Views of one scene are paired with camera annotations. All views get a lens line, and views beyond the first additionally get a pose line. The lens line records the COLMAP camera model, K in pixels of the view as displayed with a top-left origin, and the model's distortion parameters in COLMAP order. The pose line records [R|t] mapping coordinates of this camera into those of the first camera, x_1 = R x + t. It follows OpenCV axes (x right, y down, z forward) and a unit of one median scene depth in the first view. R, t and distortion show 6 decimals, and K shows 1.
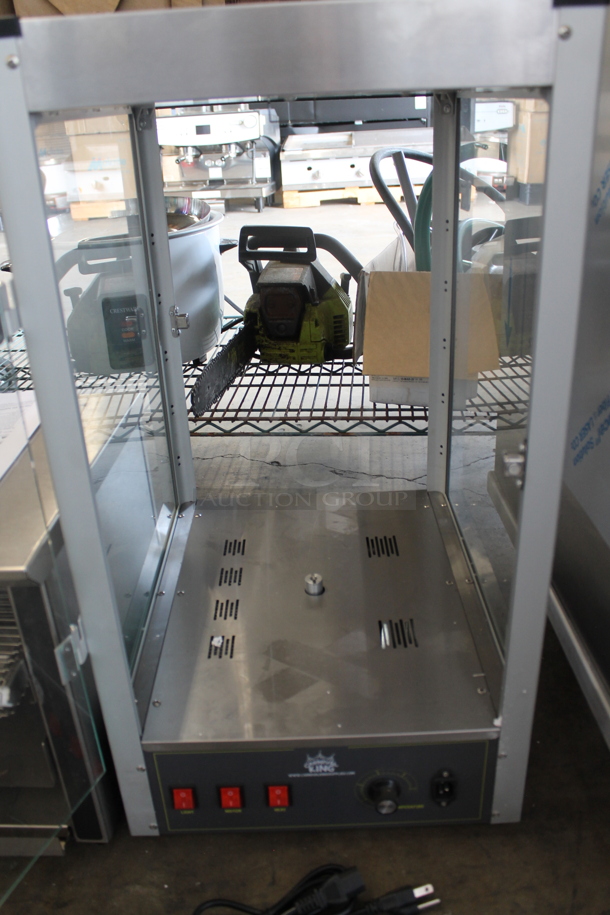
lens RADIAL K [[780.5, 0, 303.4], [0, 780.5, 451.4], [0, 0, 1]] dist [-0.160984, 0.135086]
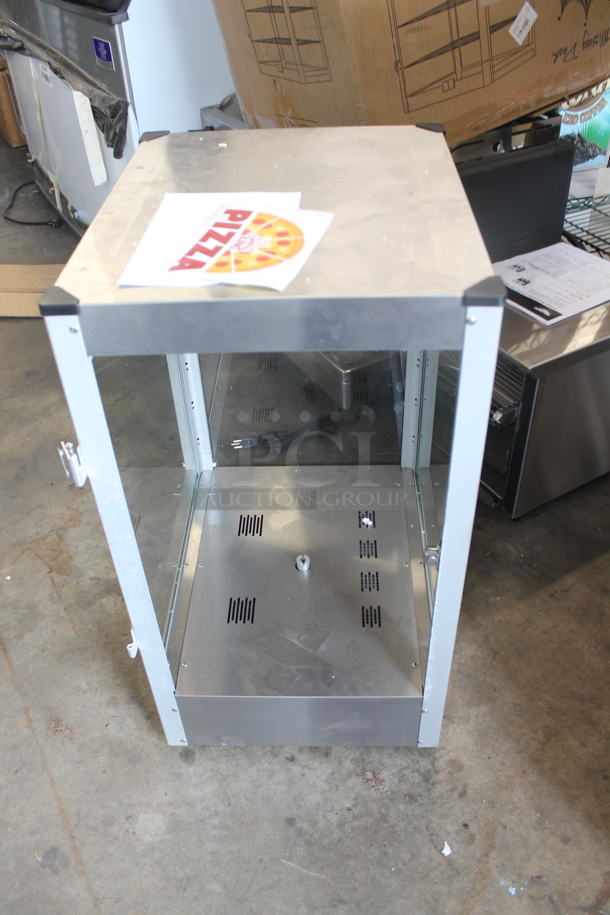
lens RADIAL K [[780.5, 0, 295.0], [0, 780.5, 474.9], [0, 0, 1]] dist [-0.160984, 0.135086]
pose [[0.534653, 0.578608, -0.615921, 0.568471], [-0.333789, 0.814167, 0.475096, -0.296527], [0.776357, -0.048424, 0.628430, -0.619905]]
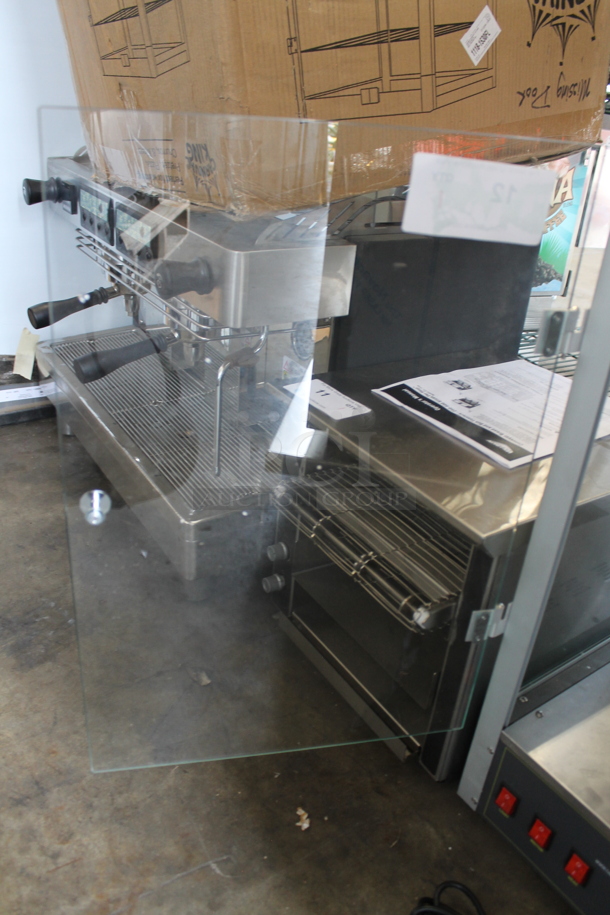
lens RADIAL K [[780.5, 0, 303.5], [0, 780.5, 460.9], [0, 0, 1]] dist [-0.160984, 0.135086]
pose [[0.569224, 0.478900, -0.668311, 0.158783], [-0.442941, 0.863427, 0.241448, -0.082950], [0.692667, 0.158584, 0.703608, -0.020378]]
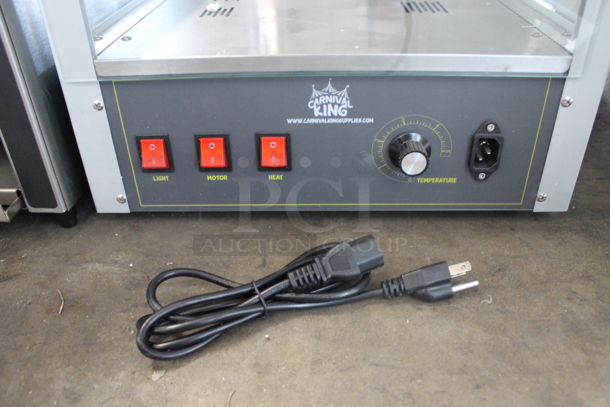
lens RADIAL K [[520.3, 0, 313.4], [0, 520.3, 192.1], [0, 0, 1]] dist [-0.160984, 0.135086]
pose [[0.999257, 0.038387, -0.003505, 0.011288], [-0.037519, 0.989452, 0.139919, 0.414039], [0.008839, -0.139684, 0.990157, 0.463409]]
